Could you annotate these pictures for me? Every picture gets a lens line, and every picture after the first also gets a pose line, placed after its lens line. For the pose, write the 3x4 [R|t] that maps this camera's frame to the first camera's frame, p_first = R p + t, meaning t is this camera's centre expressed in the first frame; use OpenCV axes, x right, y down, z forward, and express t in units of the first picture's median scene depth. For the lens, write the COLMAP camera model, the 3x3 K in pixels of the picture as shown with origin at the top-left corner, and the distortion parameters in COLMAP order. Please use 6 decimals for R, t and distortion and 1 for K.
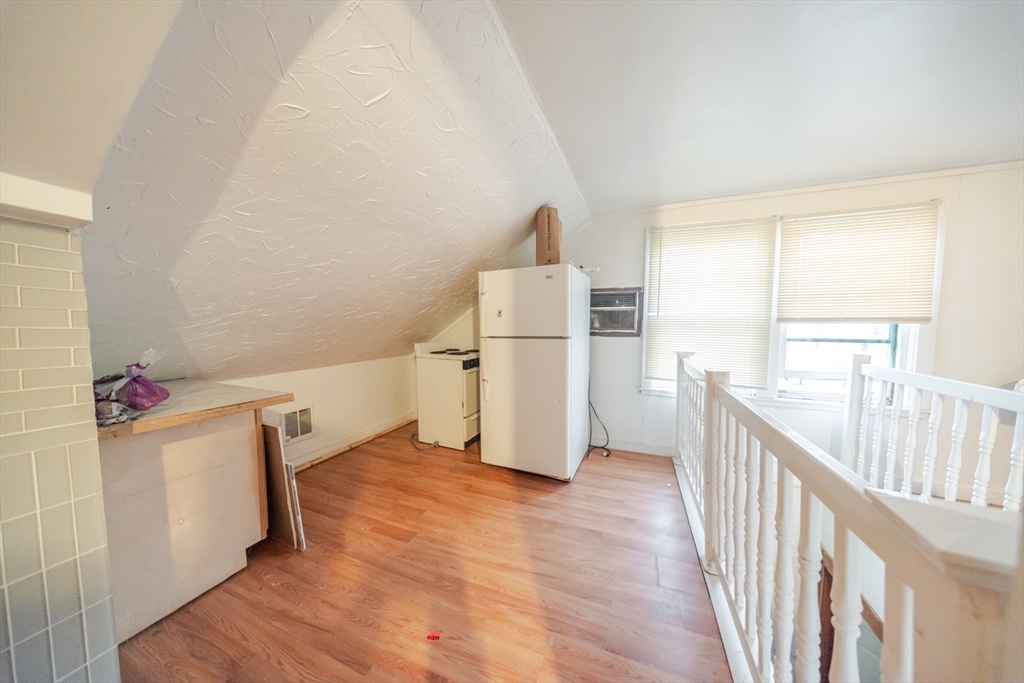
lens RADIAL K [[304.8, 0, 510.1], [0, 304.8, 346.3], [0, 0, 1]] dist [0.002535, 0.000188]
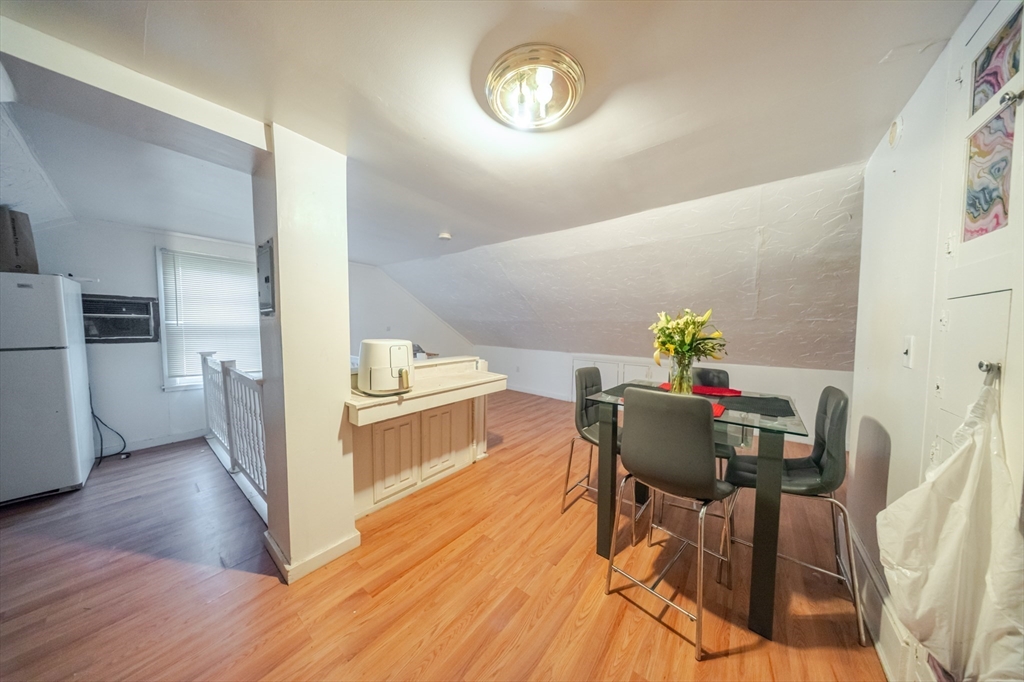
lens RADIAL K [[304.8, 0, 506.5], [0, 304.8, 343.6], [0, 0, 1]] dist [0.002535, 0.000188]
pose [[0.283739, -0.060172, 0.957012, -0.296811], [0.055023, 0.997406, 0.046399, -0.006744], [-0.957322, 0.039492, 0.286314, -0.565288]]
